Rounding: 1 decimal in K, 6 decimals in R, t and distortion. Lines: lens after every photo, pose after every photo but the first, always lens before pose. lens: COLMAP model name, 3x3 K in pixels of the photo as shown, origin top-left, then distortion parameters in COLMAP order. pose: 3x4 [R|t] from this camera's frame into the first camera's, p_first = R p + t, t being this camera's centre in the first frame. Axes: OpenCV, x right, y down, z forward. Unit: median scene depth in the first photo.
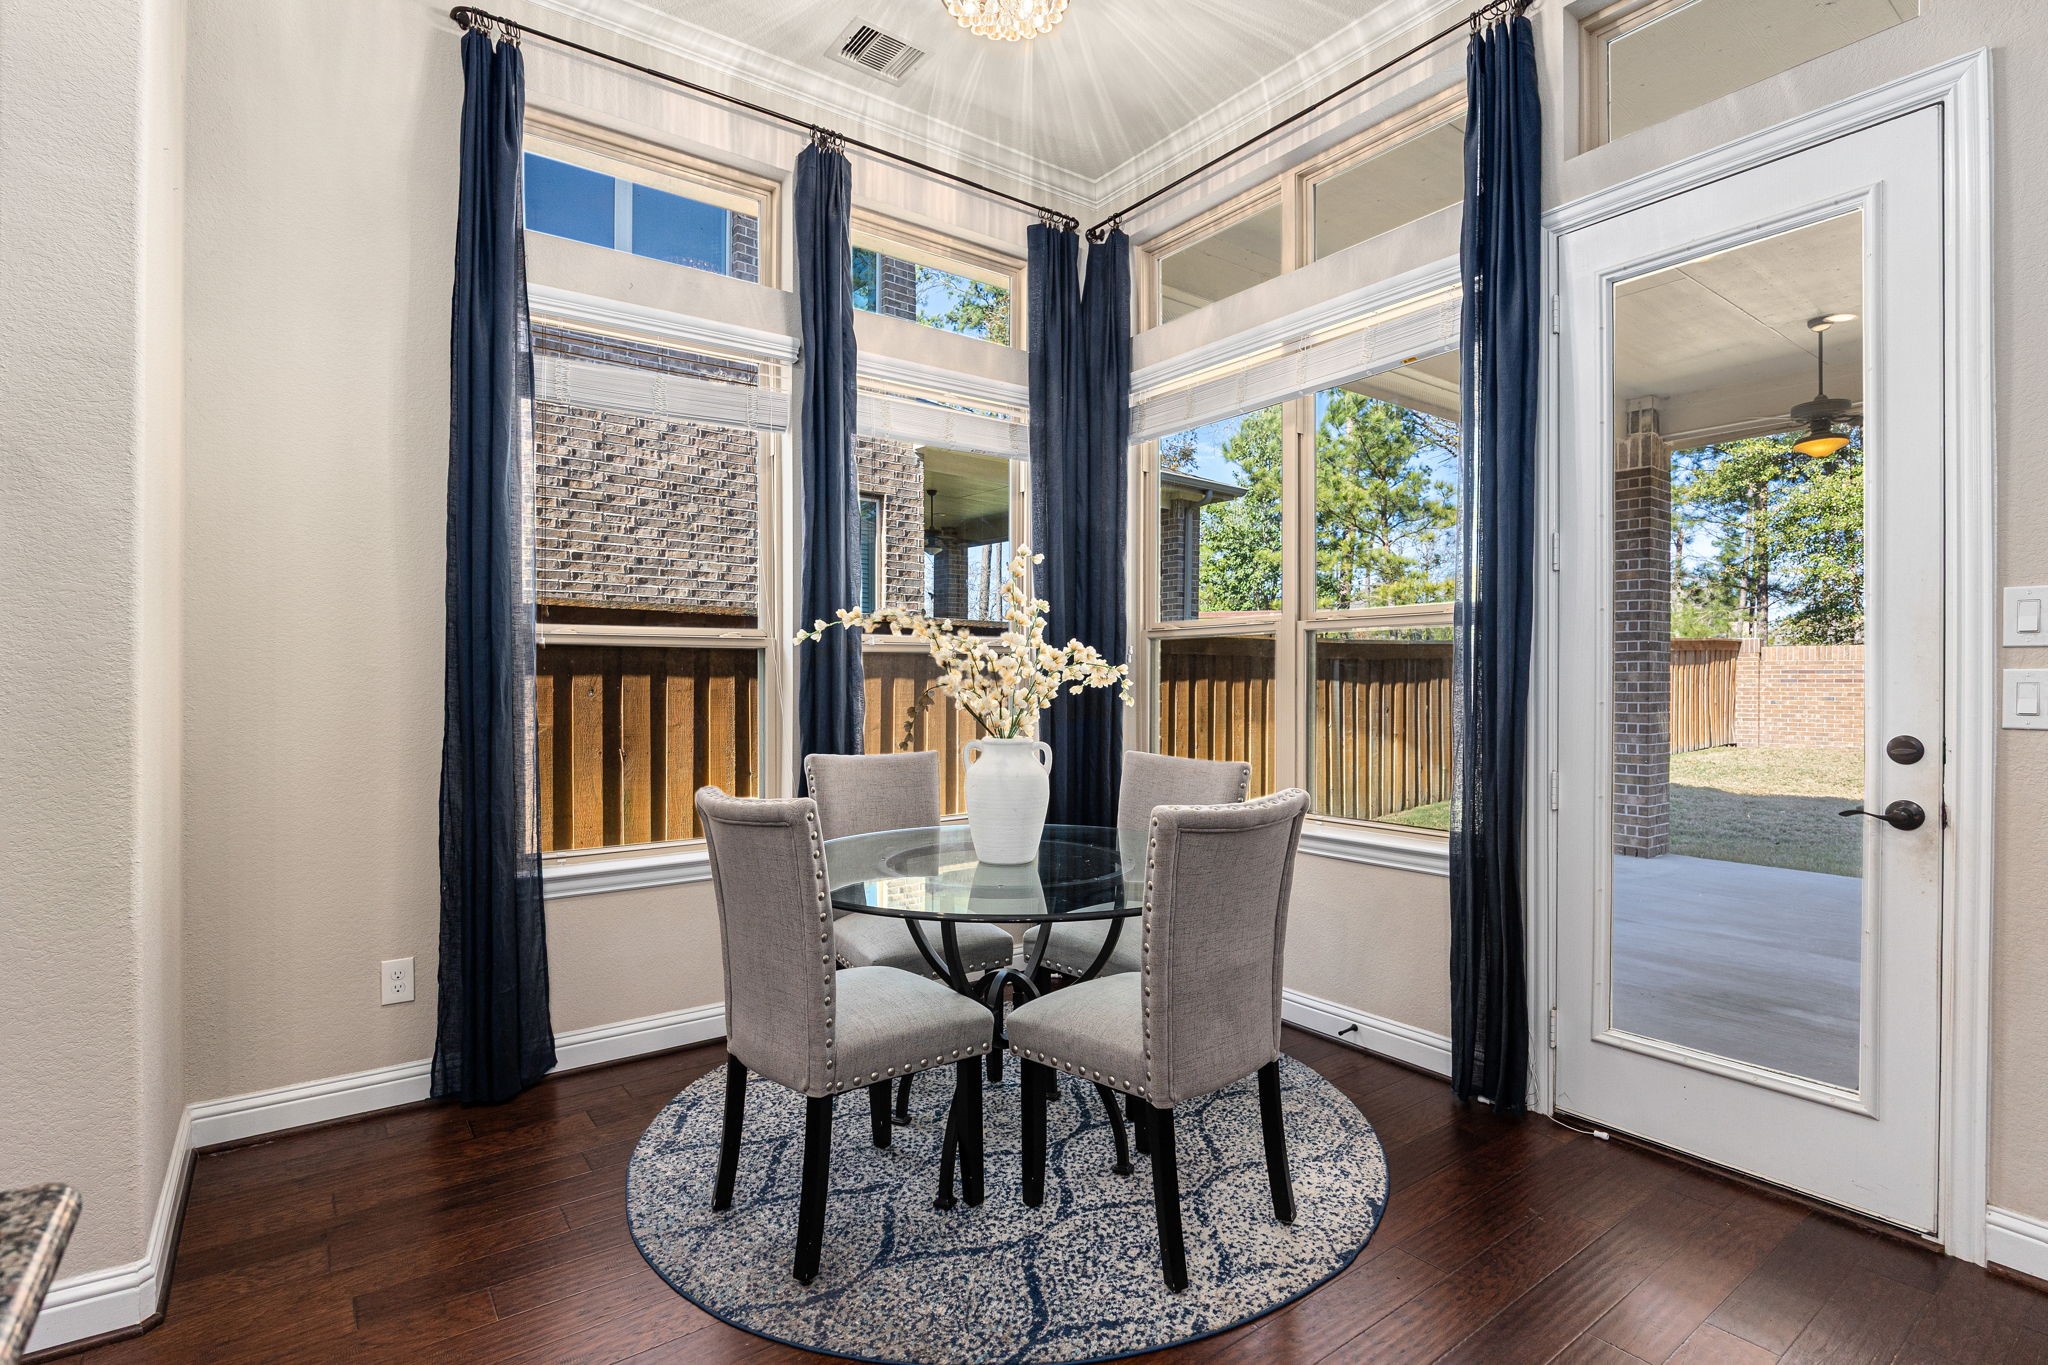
lens RADIAL K [[988.8, 0, 1031.0], [0, 988.8, 685.2], [0, 0, 1]] dist [-0.013506, -0.000279]
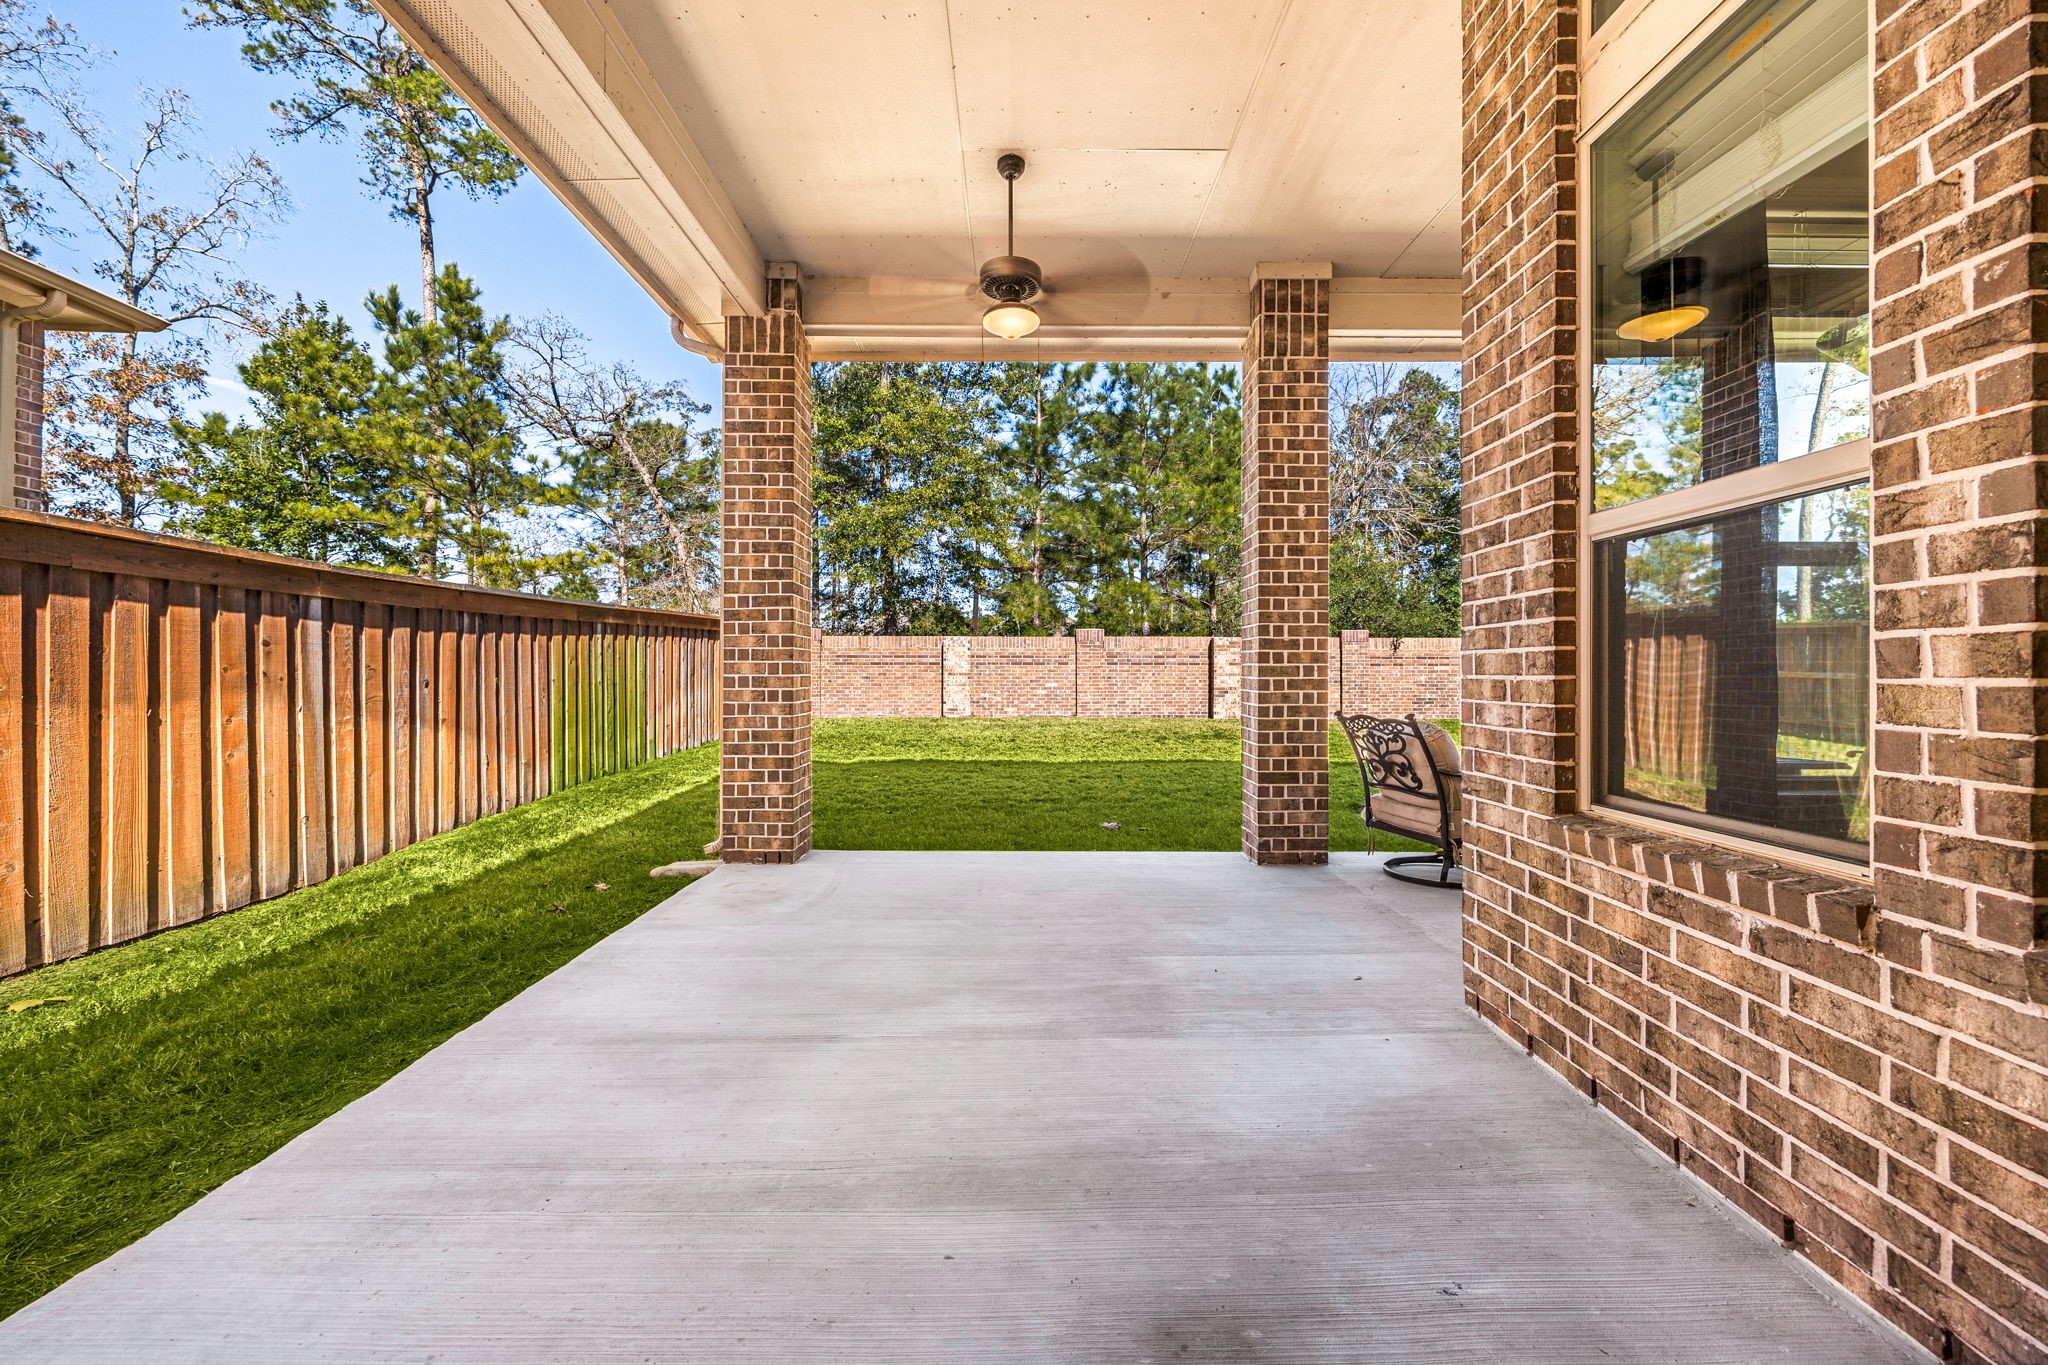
lens RADIAL K [[789.2, 0, 1028.9], [0, 789.2, 678.4], [0, 0, 1]] dist [-0.002065, -0.000016]
pose [[0.591625, -0.003518, 0.806205, 0.484907], [0.002092, 0.999994, 0.002829, 0.060388], [-0.806210, 0.000013, 0.591629, 0.983460]]
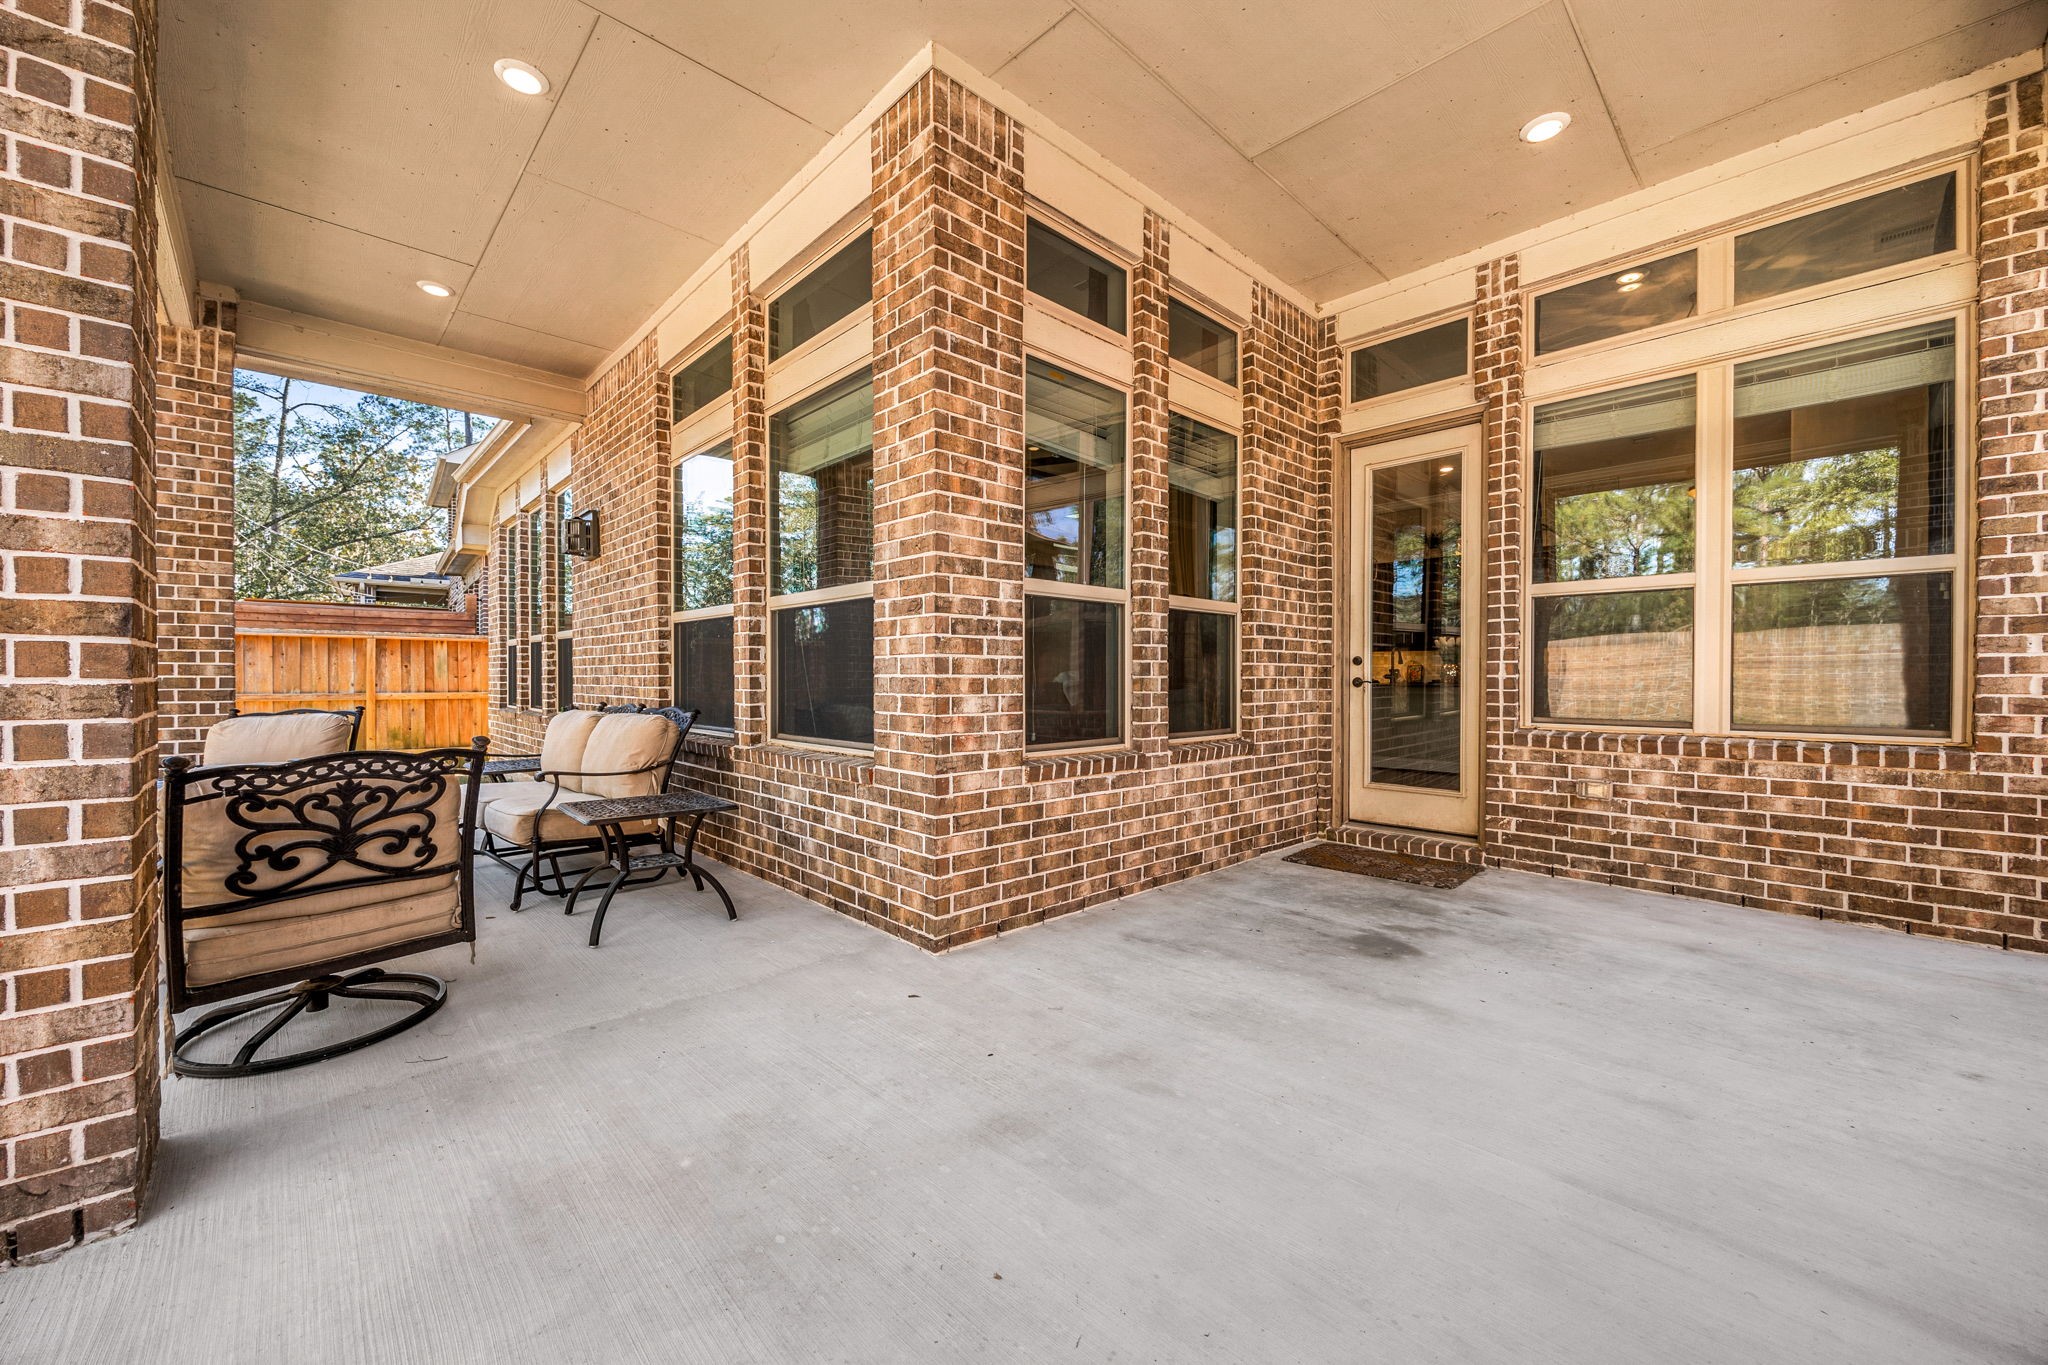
lens RADIAL K [[783.4, 0, 1027.8], [0, 783.4, 686.5], [0, 0, 1]] dist [-0.001973, -0.000065]
pose [[-0.992906, 0.001797, -0.118884, 1.281847], [0.000255, 0.999916, 0.012982, 0.062432], [0.118898, 0.012860, -0.992823, 1.910762]]
